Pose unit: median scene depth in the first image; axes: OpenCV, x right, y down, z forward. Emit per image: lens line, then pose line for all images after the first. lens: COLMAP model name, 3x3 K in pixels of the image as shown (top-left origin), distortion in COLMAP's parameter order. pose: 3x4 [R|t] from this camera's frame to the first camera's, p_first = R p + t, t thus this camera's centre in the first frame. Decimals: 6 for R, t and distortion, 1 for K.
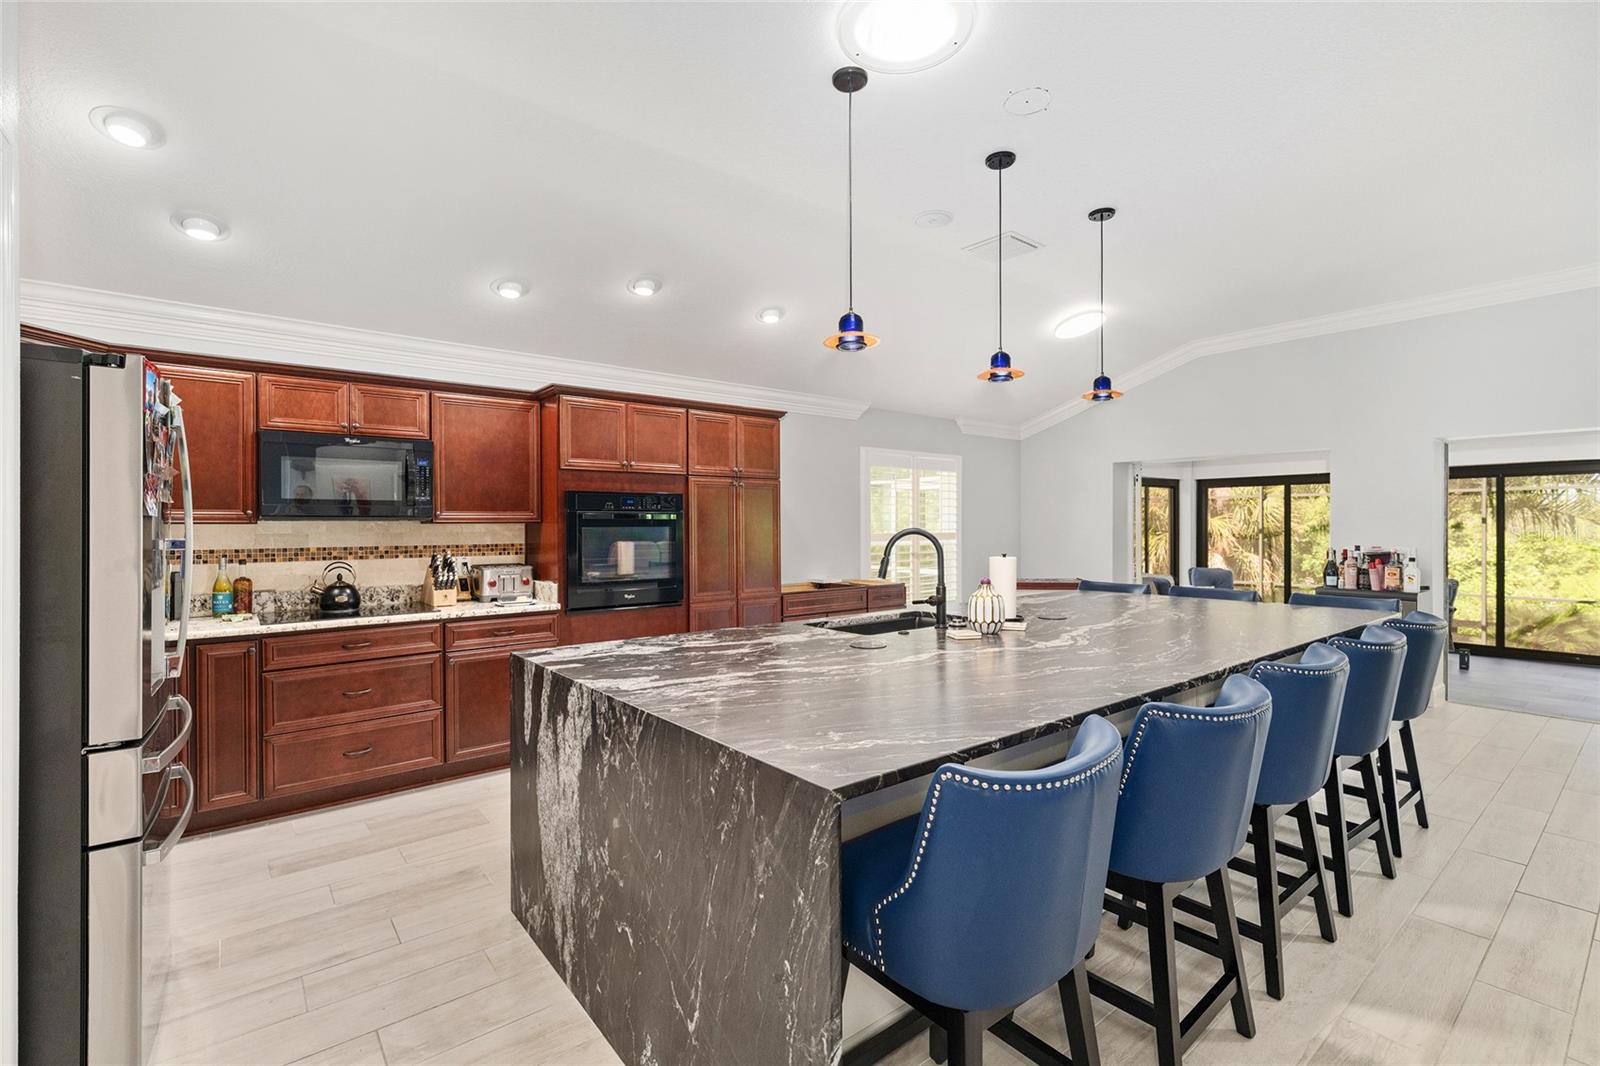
lens RADIAL K [[710.6, 0, 796.0], [0, 710.6, 537.5], [0, 0, 1]] dist [0.001093, -0.000318]
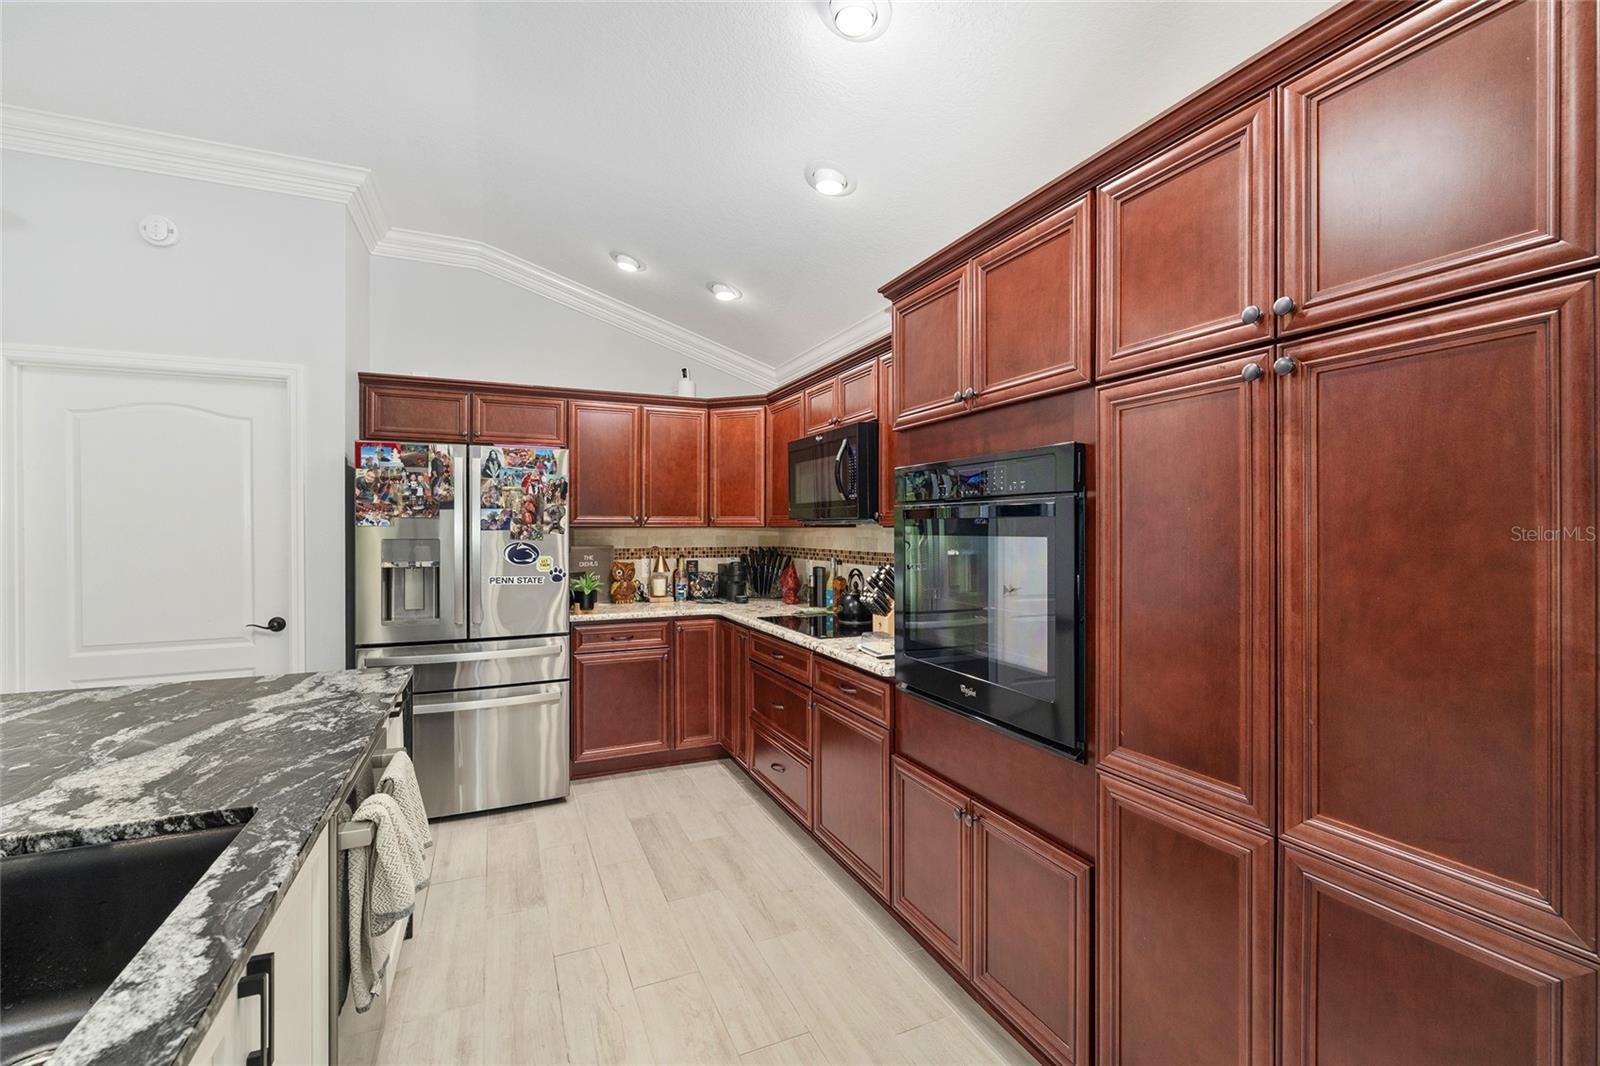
lens RADIAL K [[682.8, 0, 799.8], [0, 682.8, 526.4], [0, 0, 1]] dist [-0.003109, 0.000674]
pose [[-0.259305, 0.002409, -0.965792, 0.228253], [-0.010679, 0.999929, 0.005362, -0.024541], [0.965736, 0.011704, -0.259261, 1.118589]]
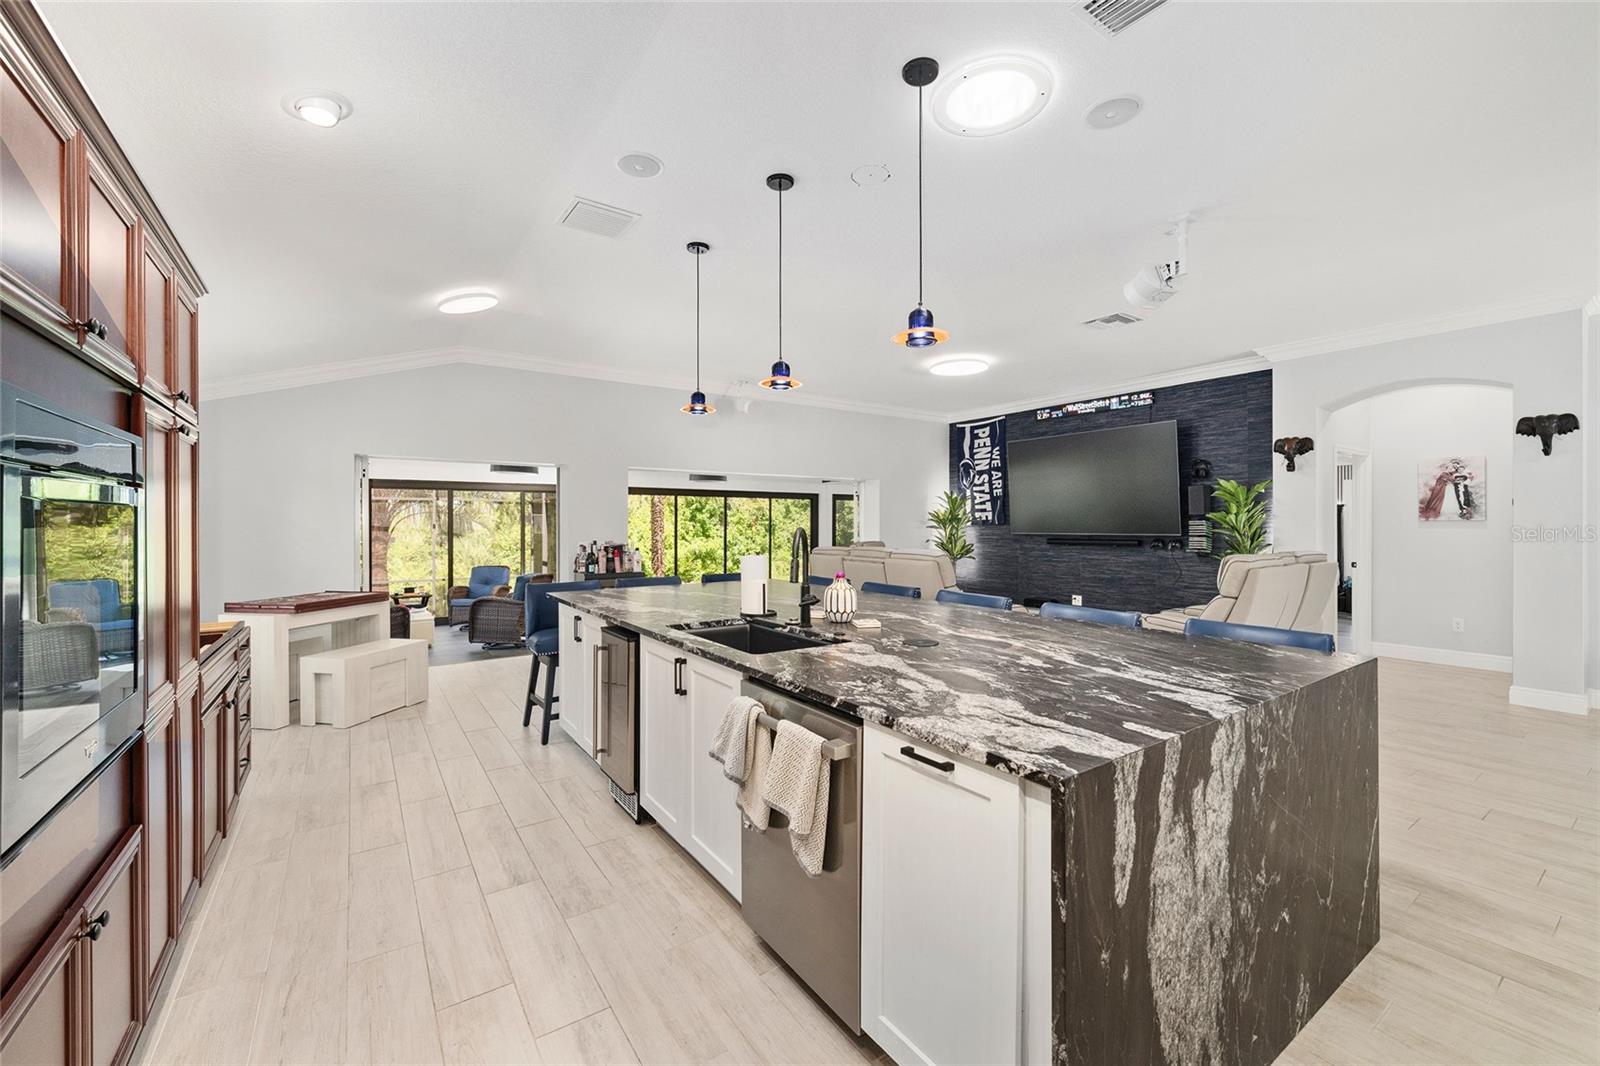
lens RADIAL K [[642.2, 0, 803.3], [0, 642.2, 530.1], [0, 0, 1]] dist [-0.002093, 0.000531]
pose [[0.071604, -0.006067, 0.997415, -0.544928], [0.015936, 0.999861, 0.004938, -0.012524], [-0.997306, 0.015542, 0.071690, 0.738305]]
